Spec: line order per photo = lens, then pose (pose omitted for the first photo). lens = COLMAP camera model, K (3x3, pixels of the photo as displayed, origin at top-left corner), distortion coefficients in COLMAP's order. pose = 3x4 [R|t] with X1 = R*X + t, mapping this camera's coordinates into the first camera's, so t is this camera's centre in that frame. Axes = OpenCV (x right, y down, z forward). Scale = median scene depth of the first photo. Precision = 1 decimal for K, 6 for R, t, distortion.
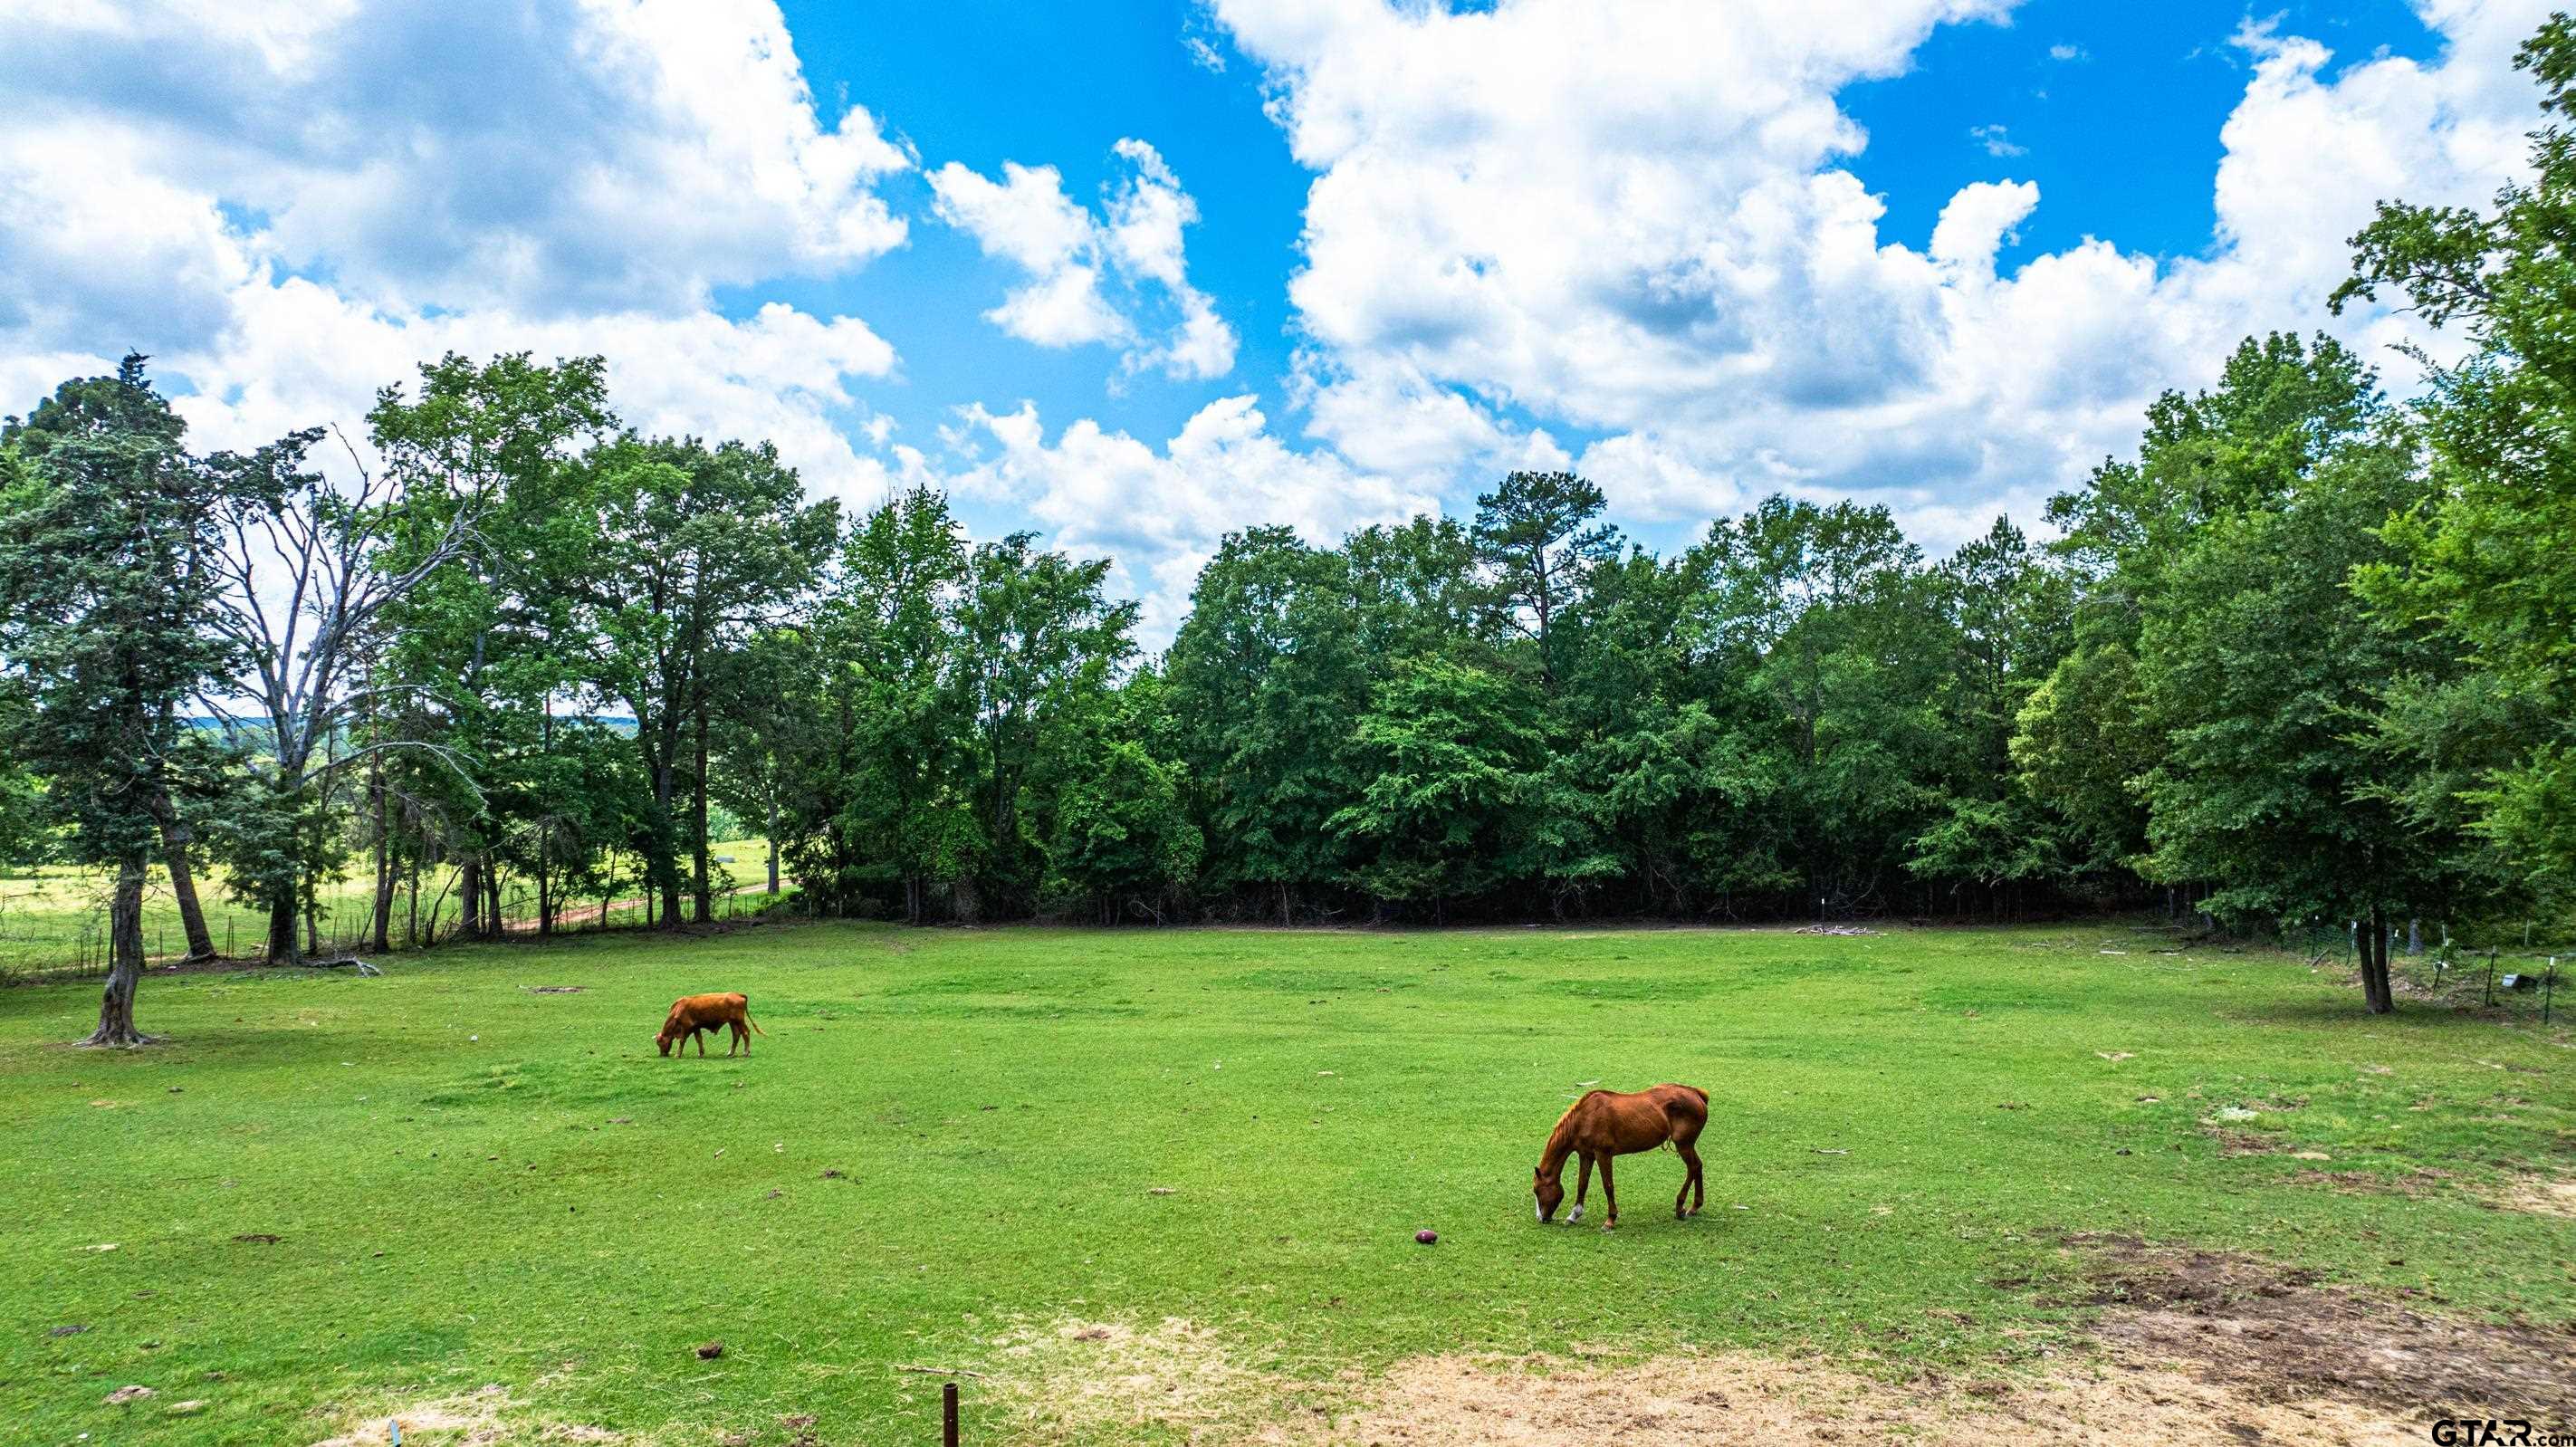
lens RADIAL K [[1820.2, 0, 1295.6], [0, 1820.2, 730.1], [0, 0, 1]] dist [-0.027298, 0.040795]
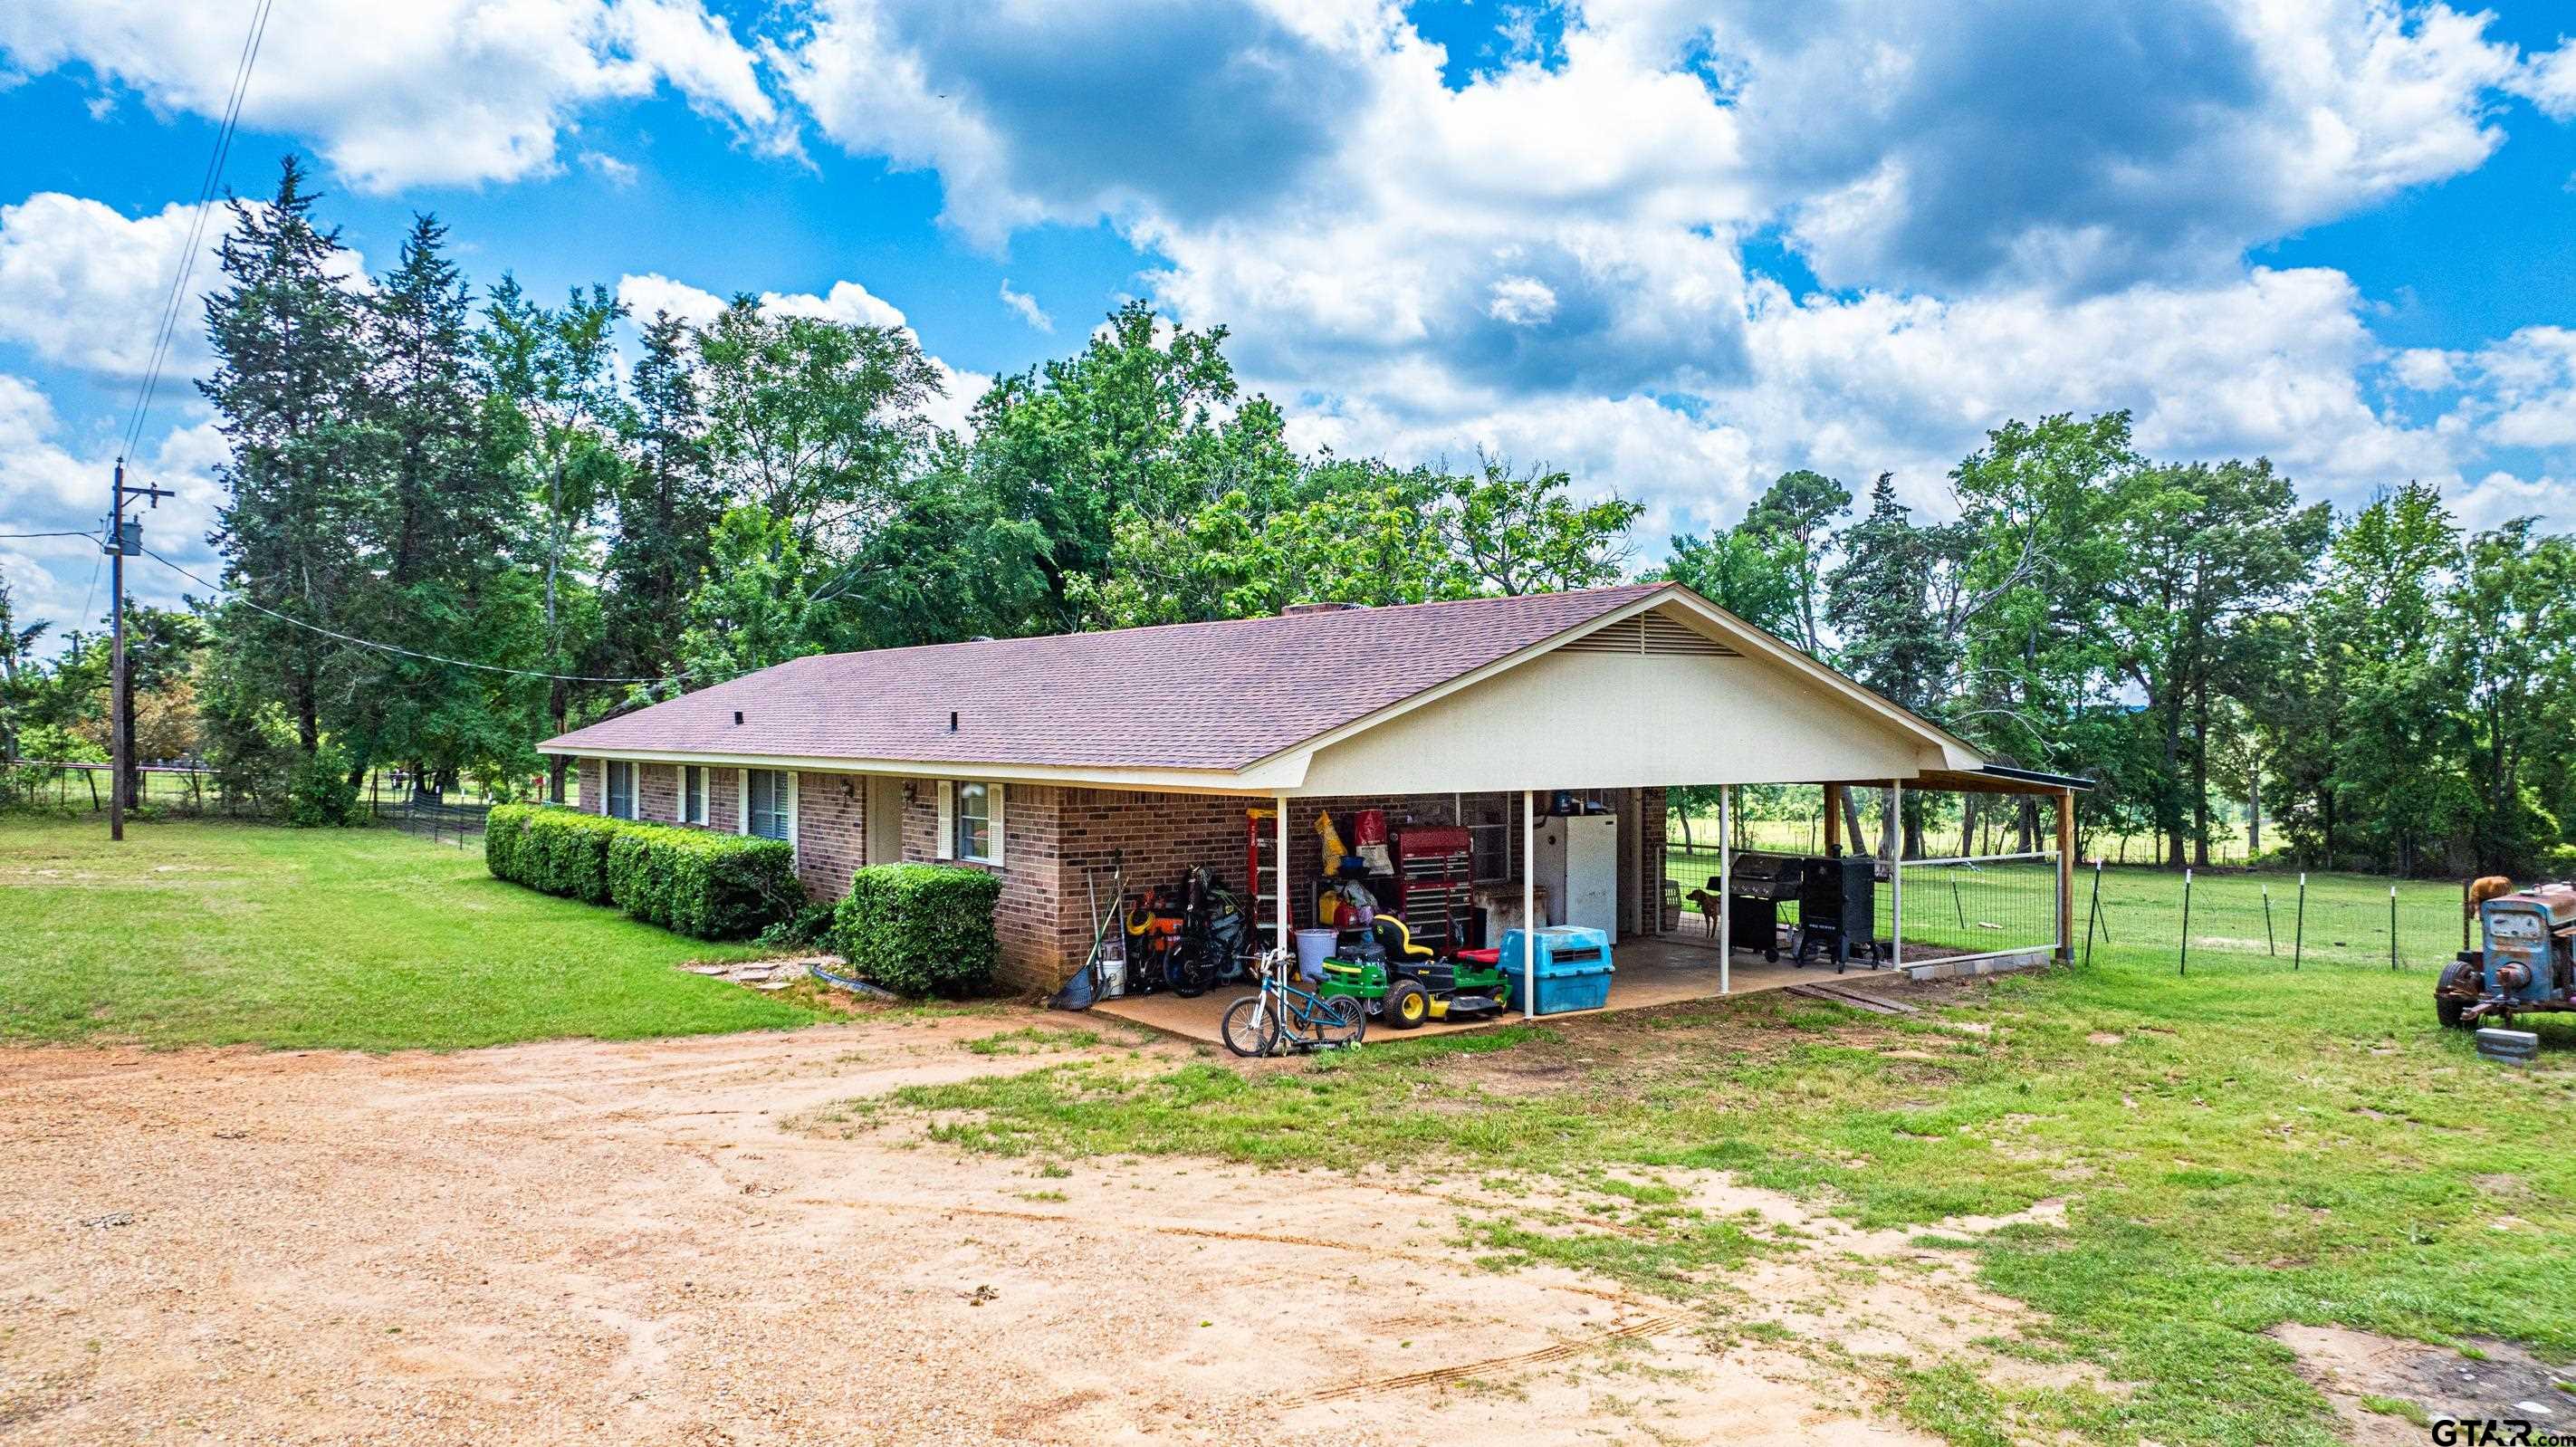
lens RADIAL K [[1820.2, 0, 1298.8], [0, 1820.2, 718.3], [0, 0, 1]] dist [-0.027298, 0.040795]
pose [[0.736784, -0.000302, -0.676128, 0.040875], [0.000230, 1.000000, -0.000196, 0.009135], [0.676128, -0.000011, 0.736784, -0.277401]]
